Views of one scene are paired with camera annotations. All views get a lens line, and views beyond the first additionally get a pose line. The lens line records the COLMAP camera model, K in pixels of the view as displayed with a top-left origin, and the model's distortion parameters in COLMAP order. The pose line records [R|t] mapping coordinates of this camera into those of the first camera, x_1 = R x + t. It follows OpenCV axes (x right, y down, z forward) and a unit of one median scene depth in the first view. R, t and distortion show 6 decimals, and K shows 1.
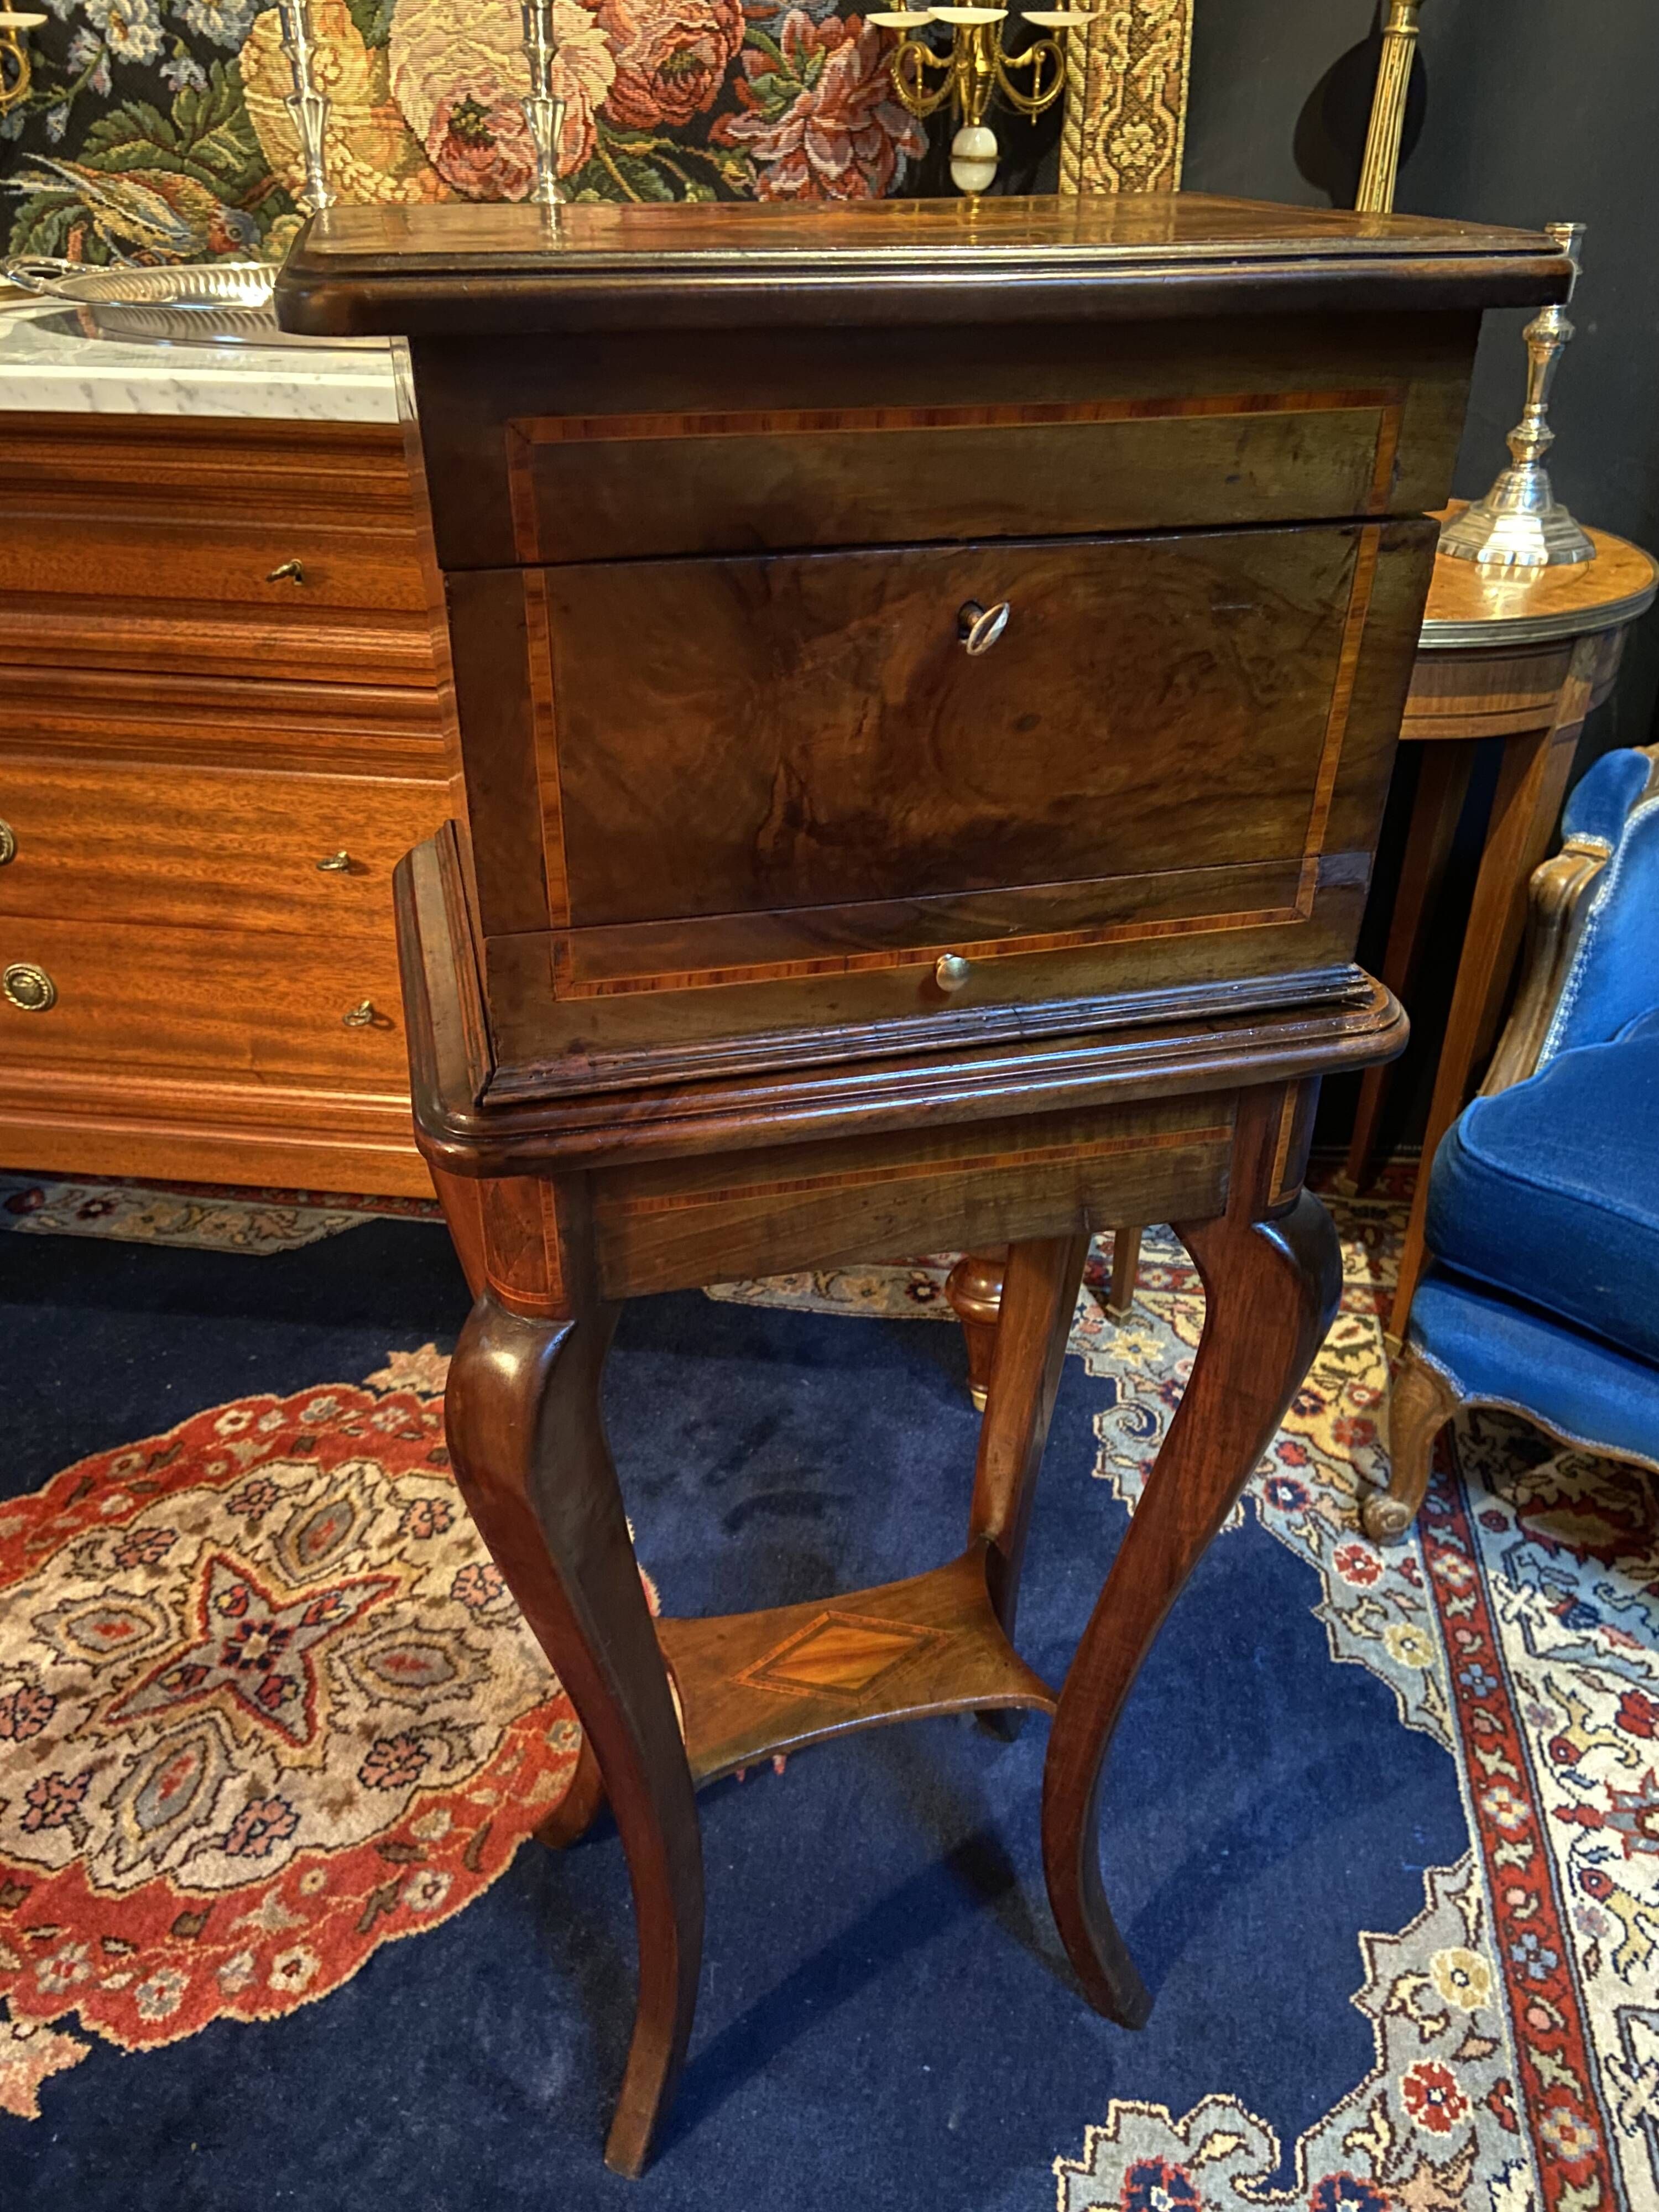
lens RADIAL K [[1649.6, 0, 833.7], [0, 1649.6, 1110.6], [0, 0, 1]] dist [0.133119, -0.176036]
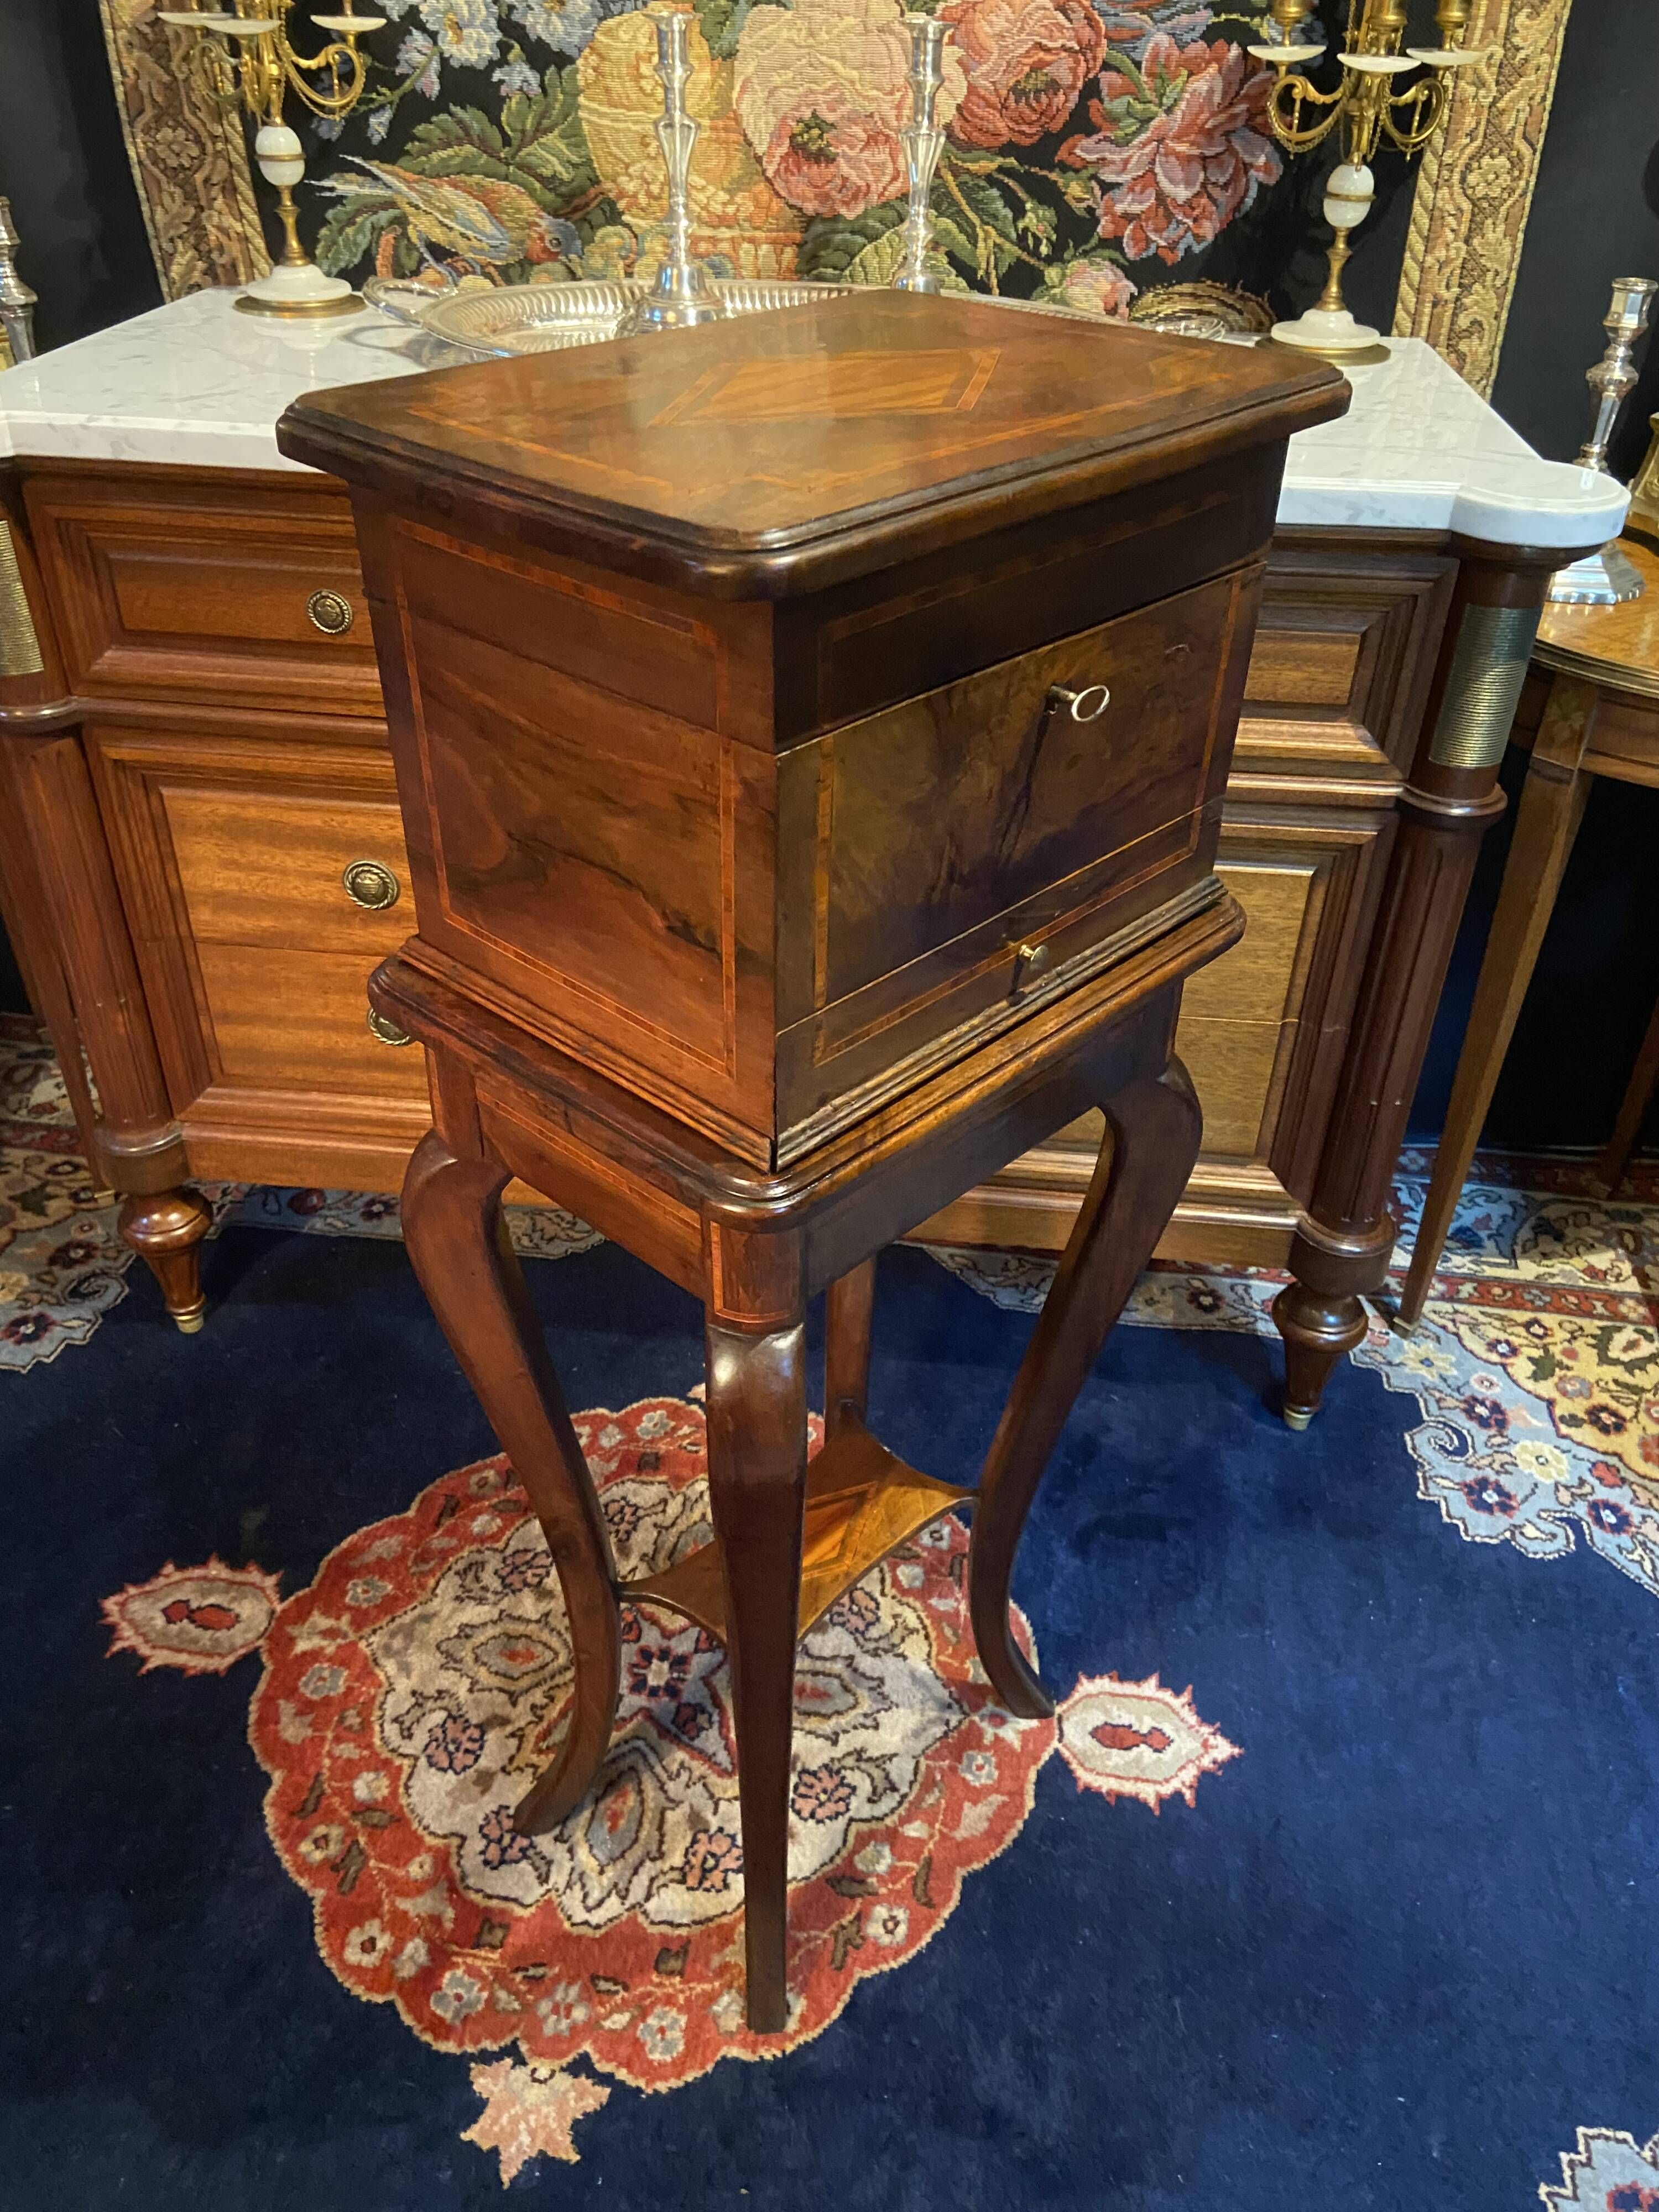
lens RADIAL K [[1648.6, 0, 830.3], [0, 1648.6, 1088.2], [0, 0, 1]] dist [0.134440, -0.176728]
pose [[0.999748, 0.002947, 0.022232, -0.264875], [-0.004183, 0.998435, 0.055767, -0.102499], [-0.022033, -0.055846, 0.998196, -0.015271]]
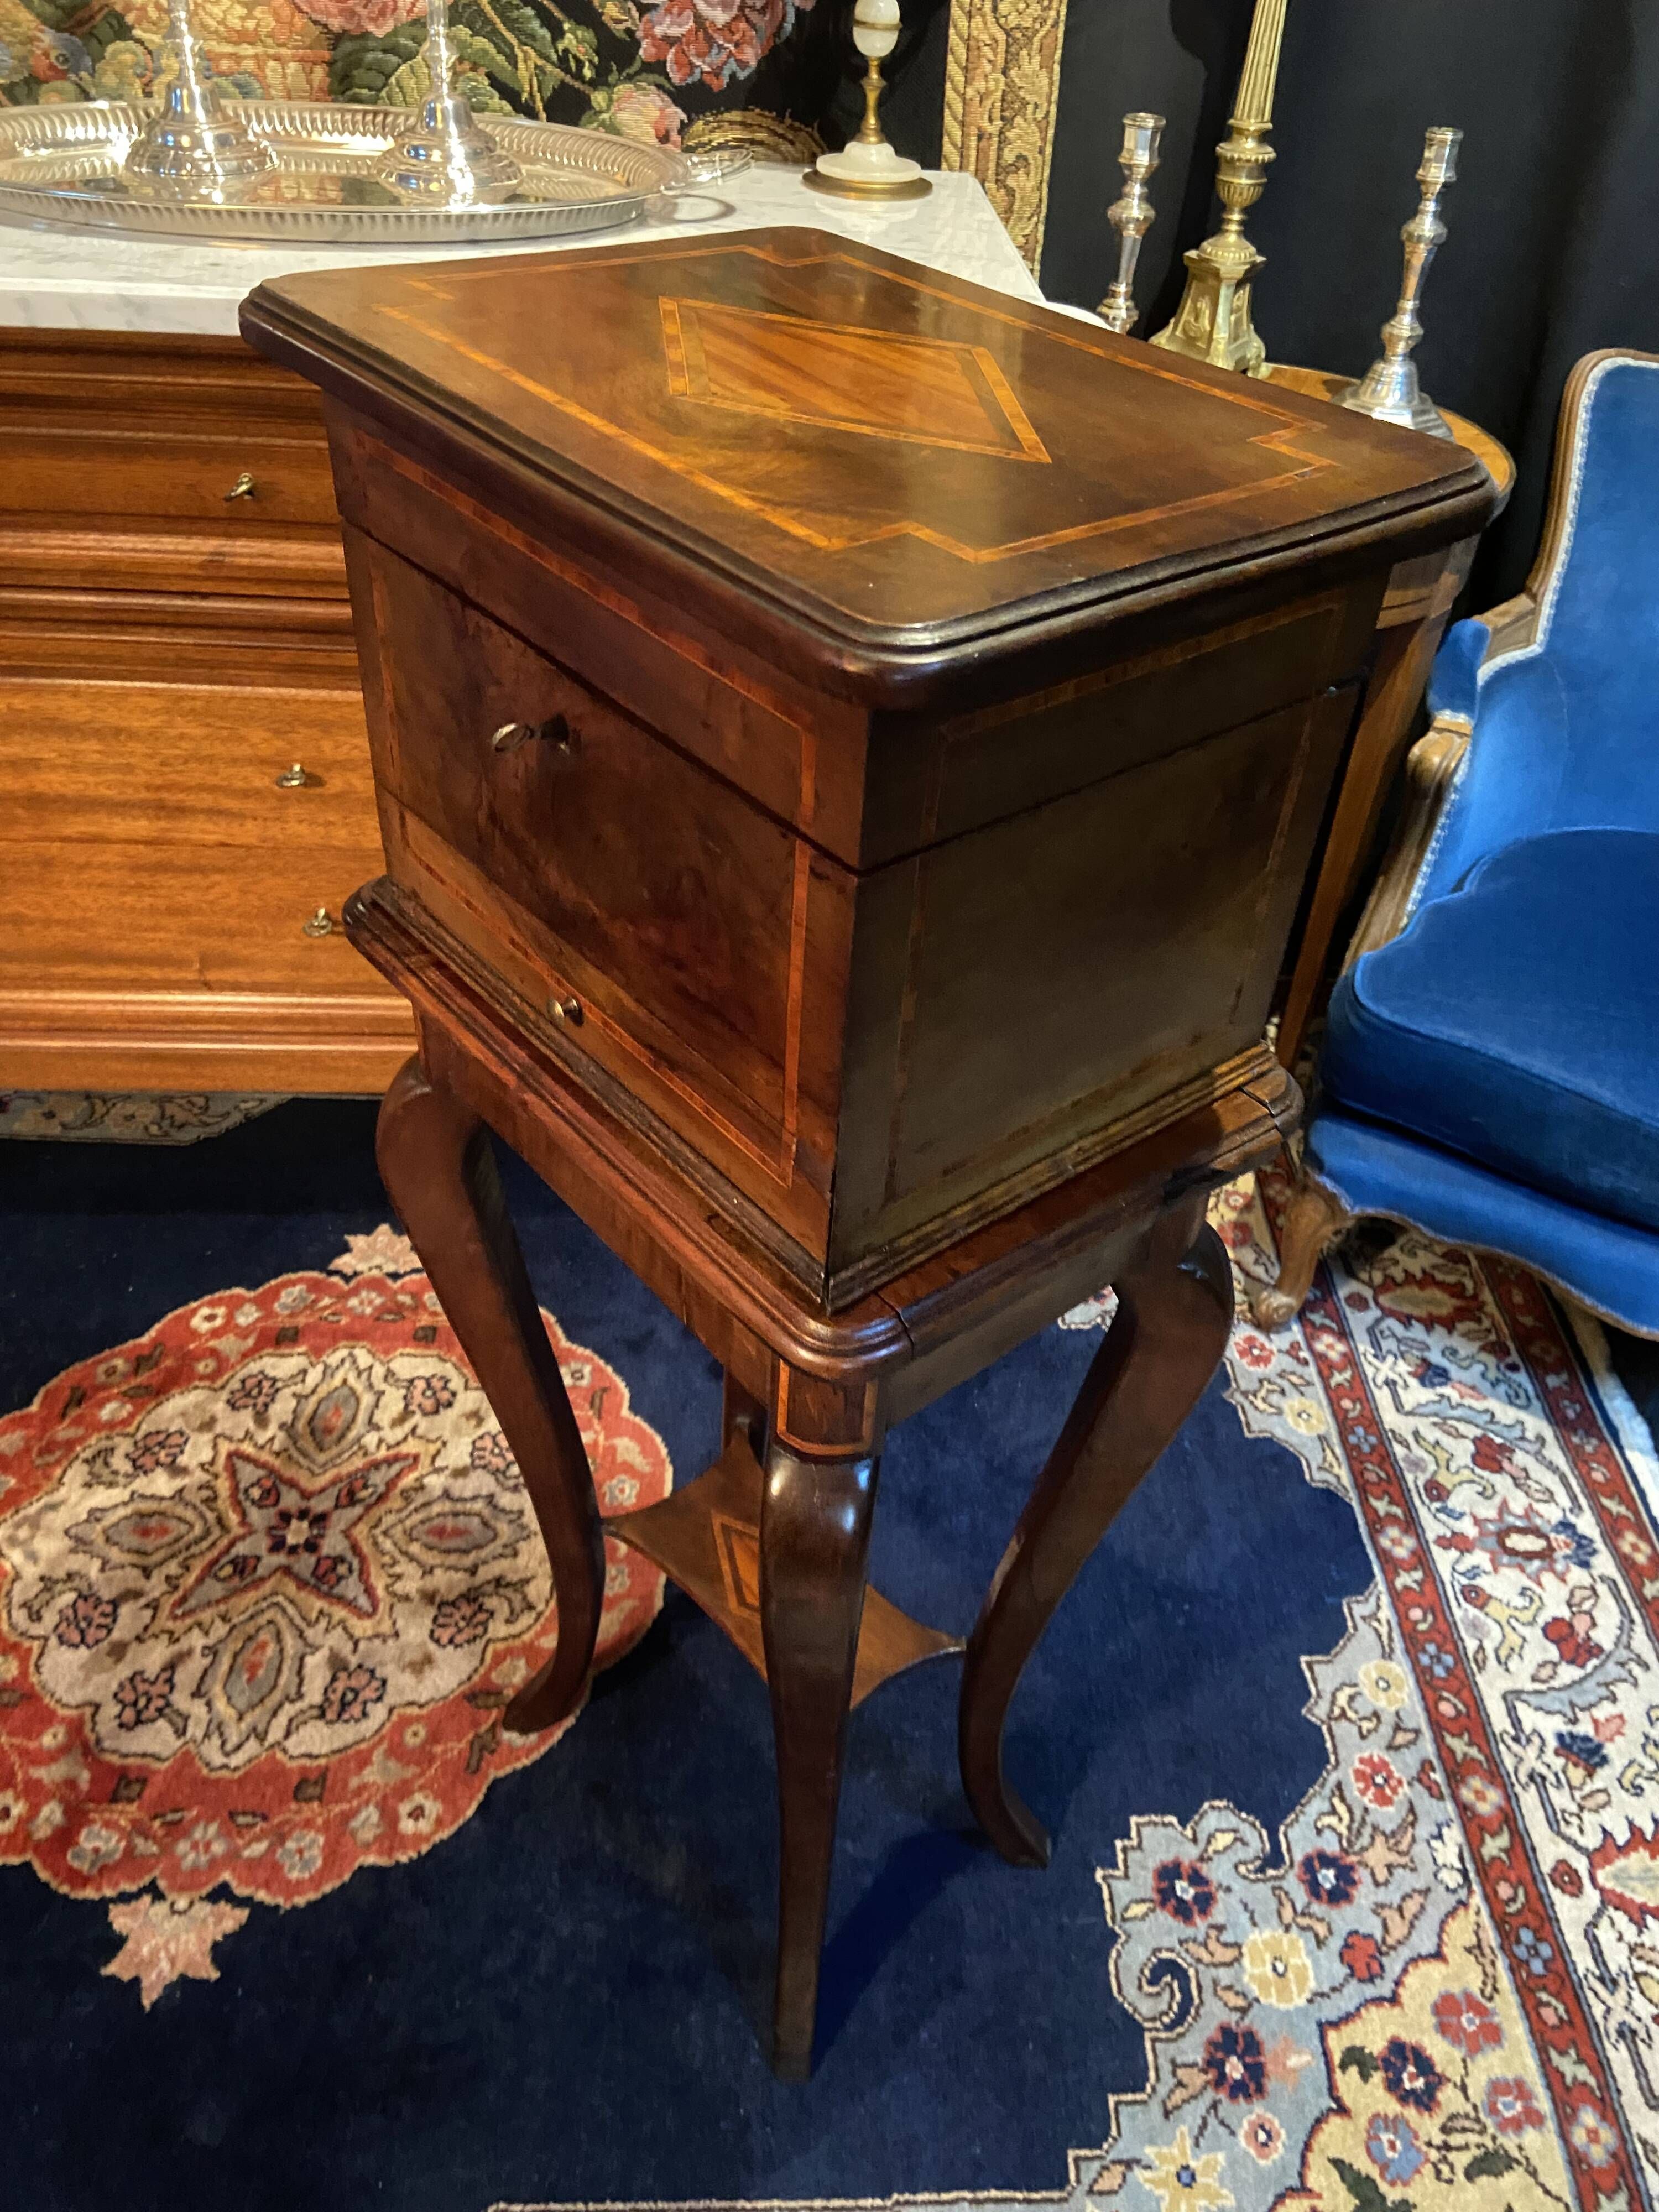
lens RADIAL K [[1652.1, 0, 845.4], [0, 1652.1, 1114.7], [0, 0, 1]] dist [0.132656, -0.173039]
pose [[0.982730, -0.073785, 0.169699, -0.165678], [0.047622, 0.987020, 0.153373, -0.091270], [-0.178813, -0.142643, 0.973488, -0.063355]]
